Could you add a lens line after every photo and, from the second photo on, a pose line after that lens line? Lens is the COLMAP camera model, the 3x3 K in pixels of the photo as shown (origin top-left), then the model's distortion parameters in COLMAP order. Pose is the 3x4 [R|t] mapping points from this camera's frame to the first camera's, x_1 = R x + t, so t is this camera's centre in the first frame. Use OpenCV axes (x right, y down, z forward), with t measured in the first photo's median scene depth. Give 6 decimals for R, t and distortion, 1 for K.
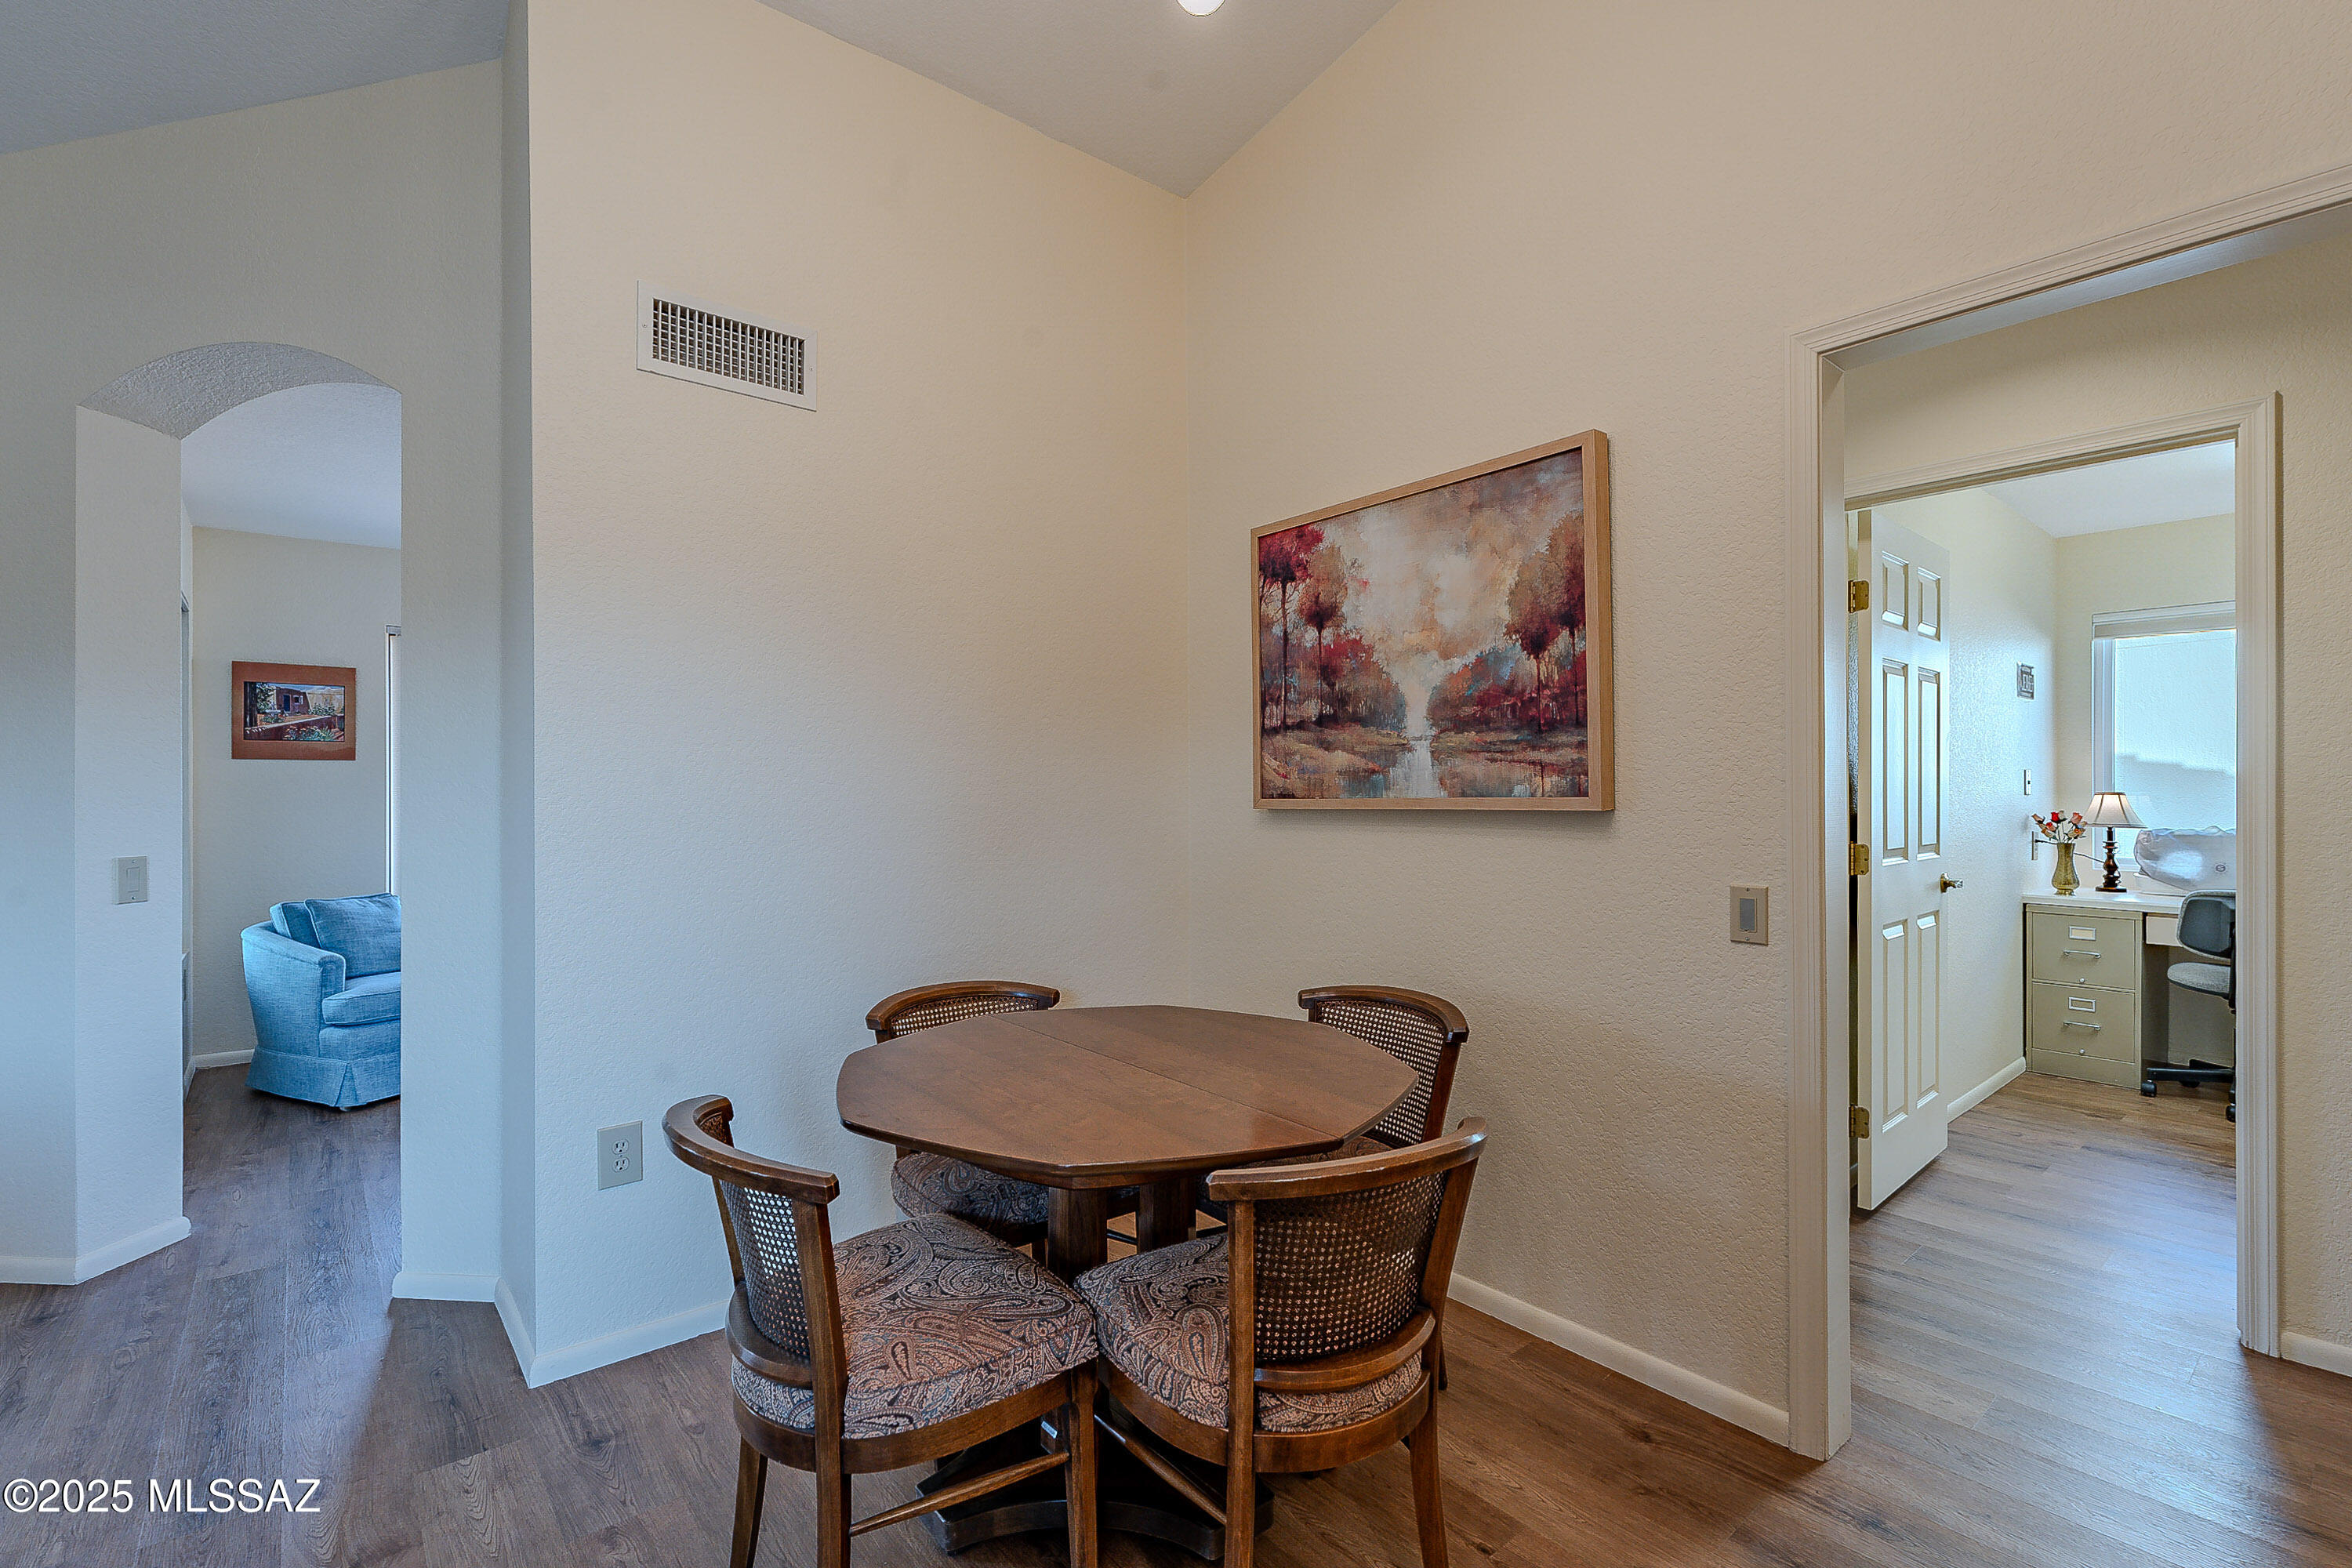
lens RADIAL K [[1062.3, 0, 1196.9], [0, 1062.3, 787.2], [0, 0, 1]] dist [-0.005721, -0.000575]
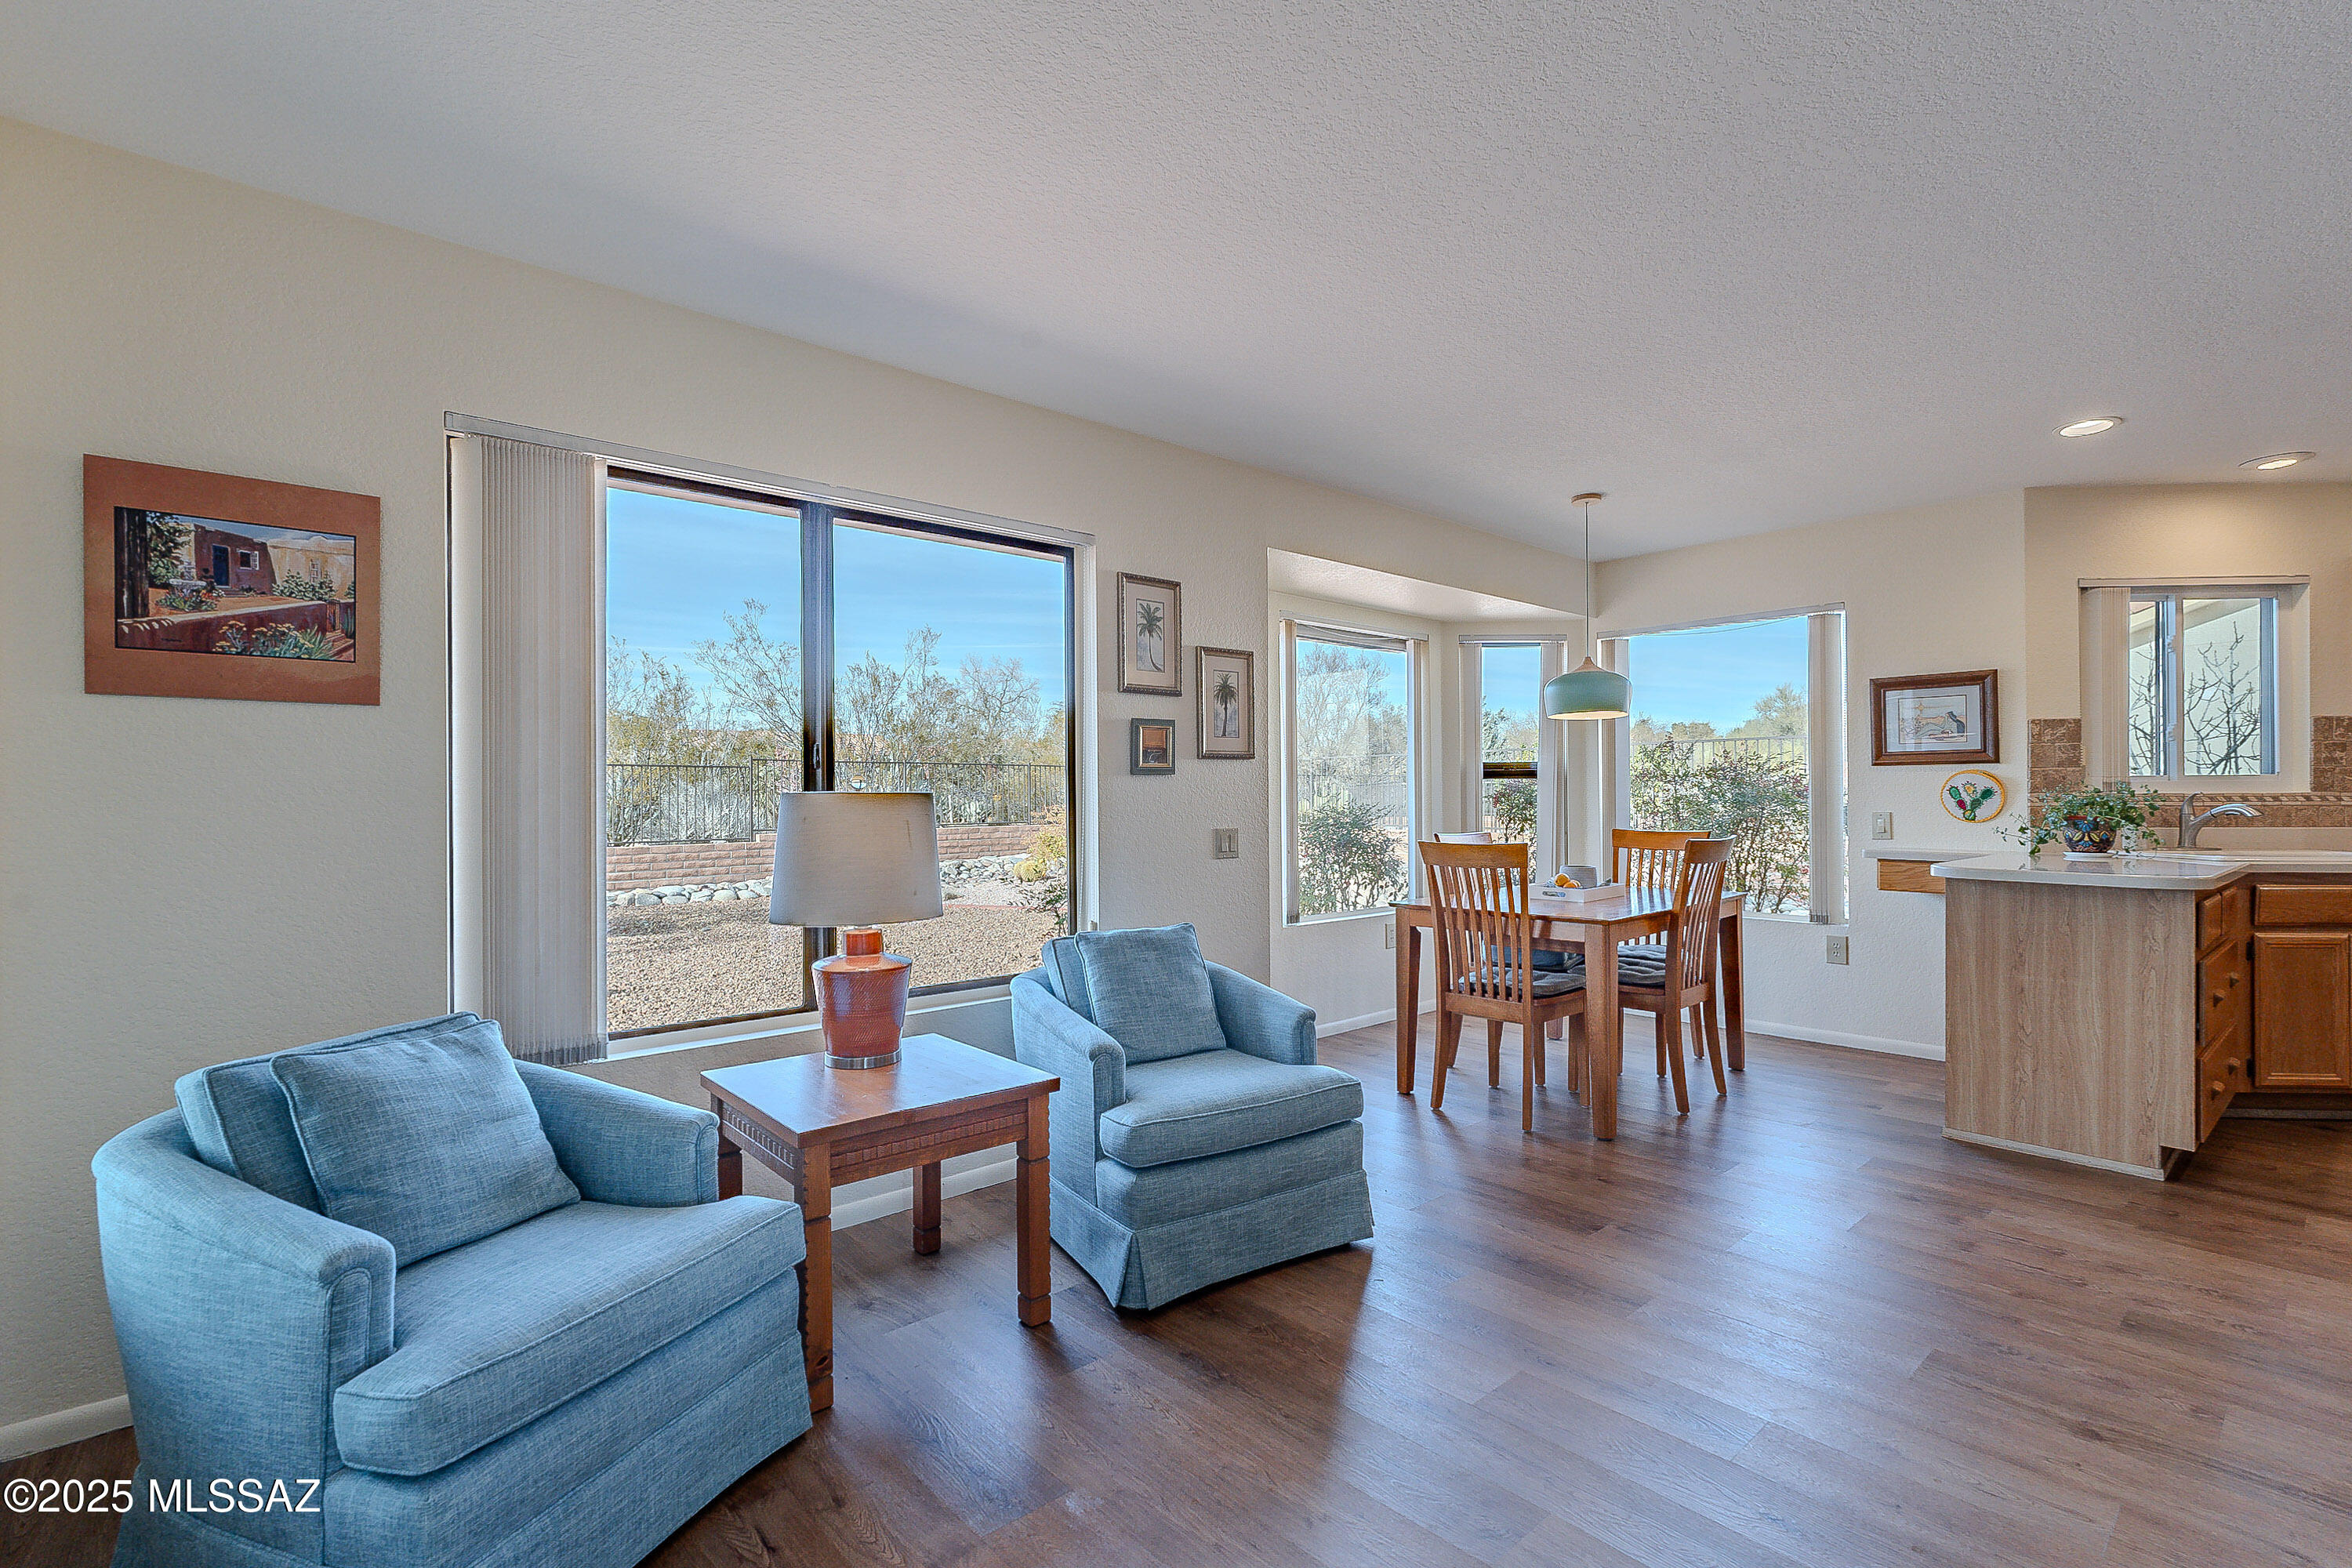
lens RADIAL K [[1062.3, 0, 1196.9], [0, 1062.3, 787.2], [0, 0, 1]] dist [-0.005721, -0.000575]
pose [[0.999400, -0.003938, 0.034416, -0.808414], [0.004082, 0.999983, -0.004117, 0.022497], [-0.034400, 0.004255, 0.999399, 0.940187]]
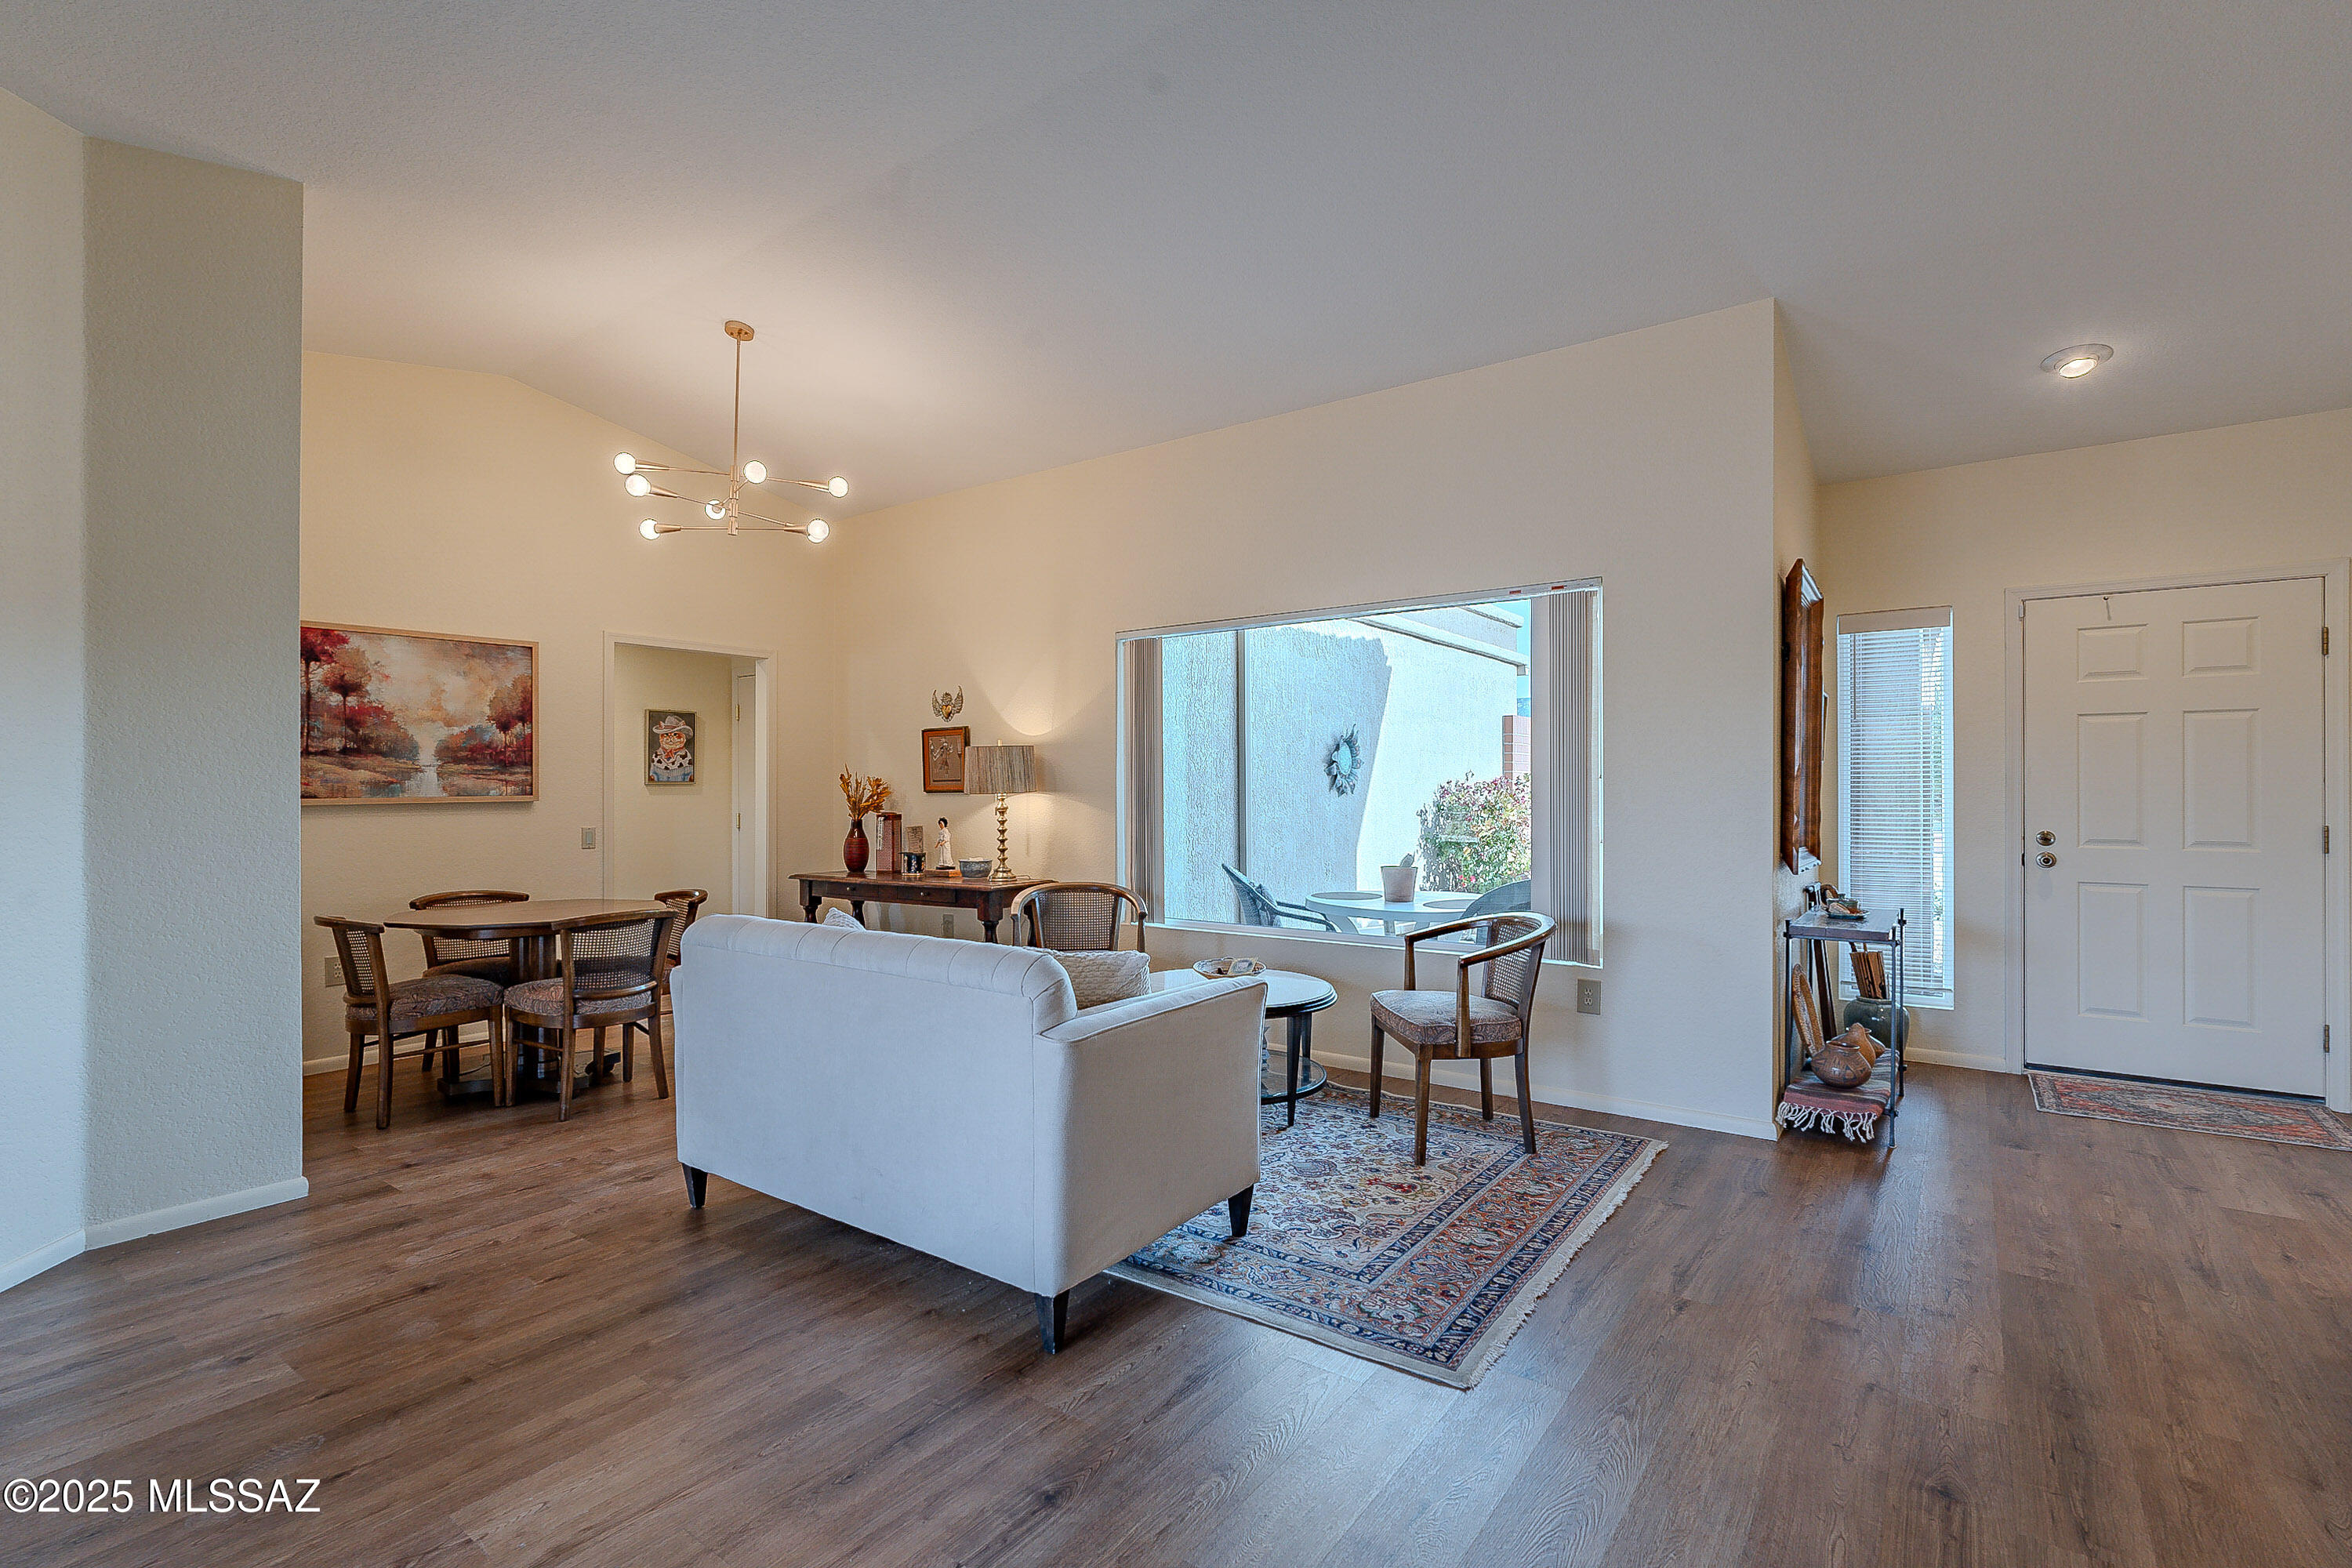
lens RADIAL K [[1076.9, 0, 1182.5], [0, 1076.9, 786.2], [0, 0, 1]] dist [0.000503, 0.000419]
pose [[-0.239508, 0.007480, 0.970866, -1.785961], [0.002664, 0.999972, -0.007047, 0.007244], [-0.970891, 0.000898, -0.239521, 0.130635]]
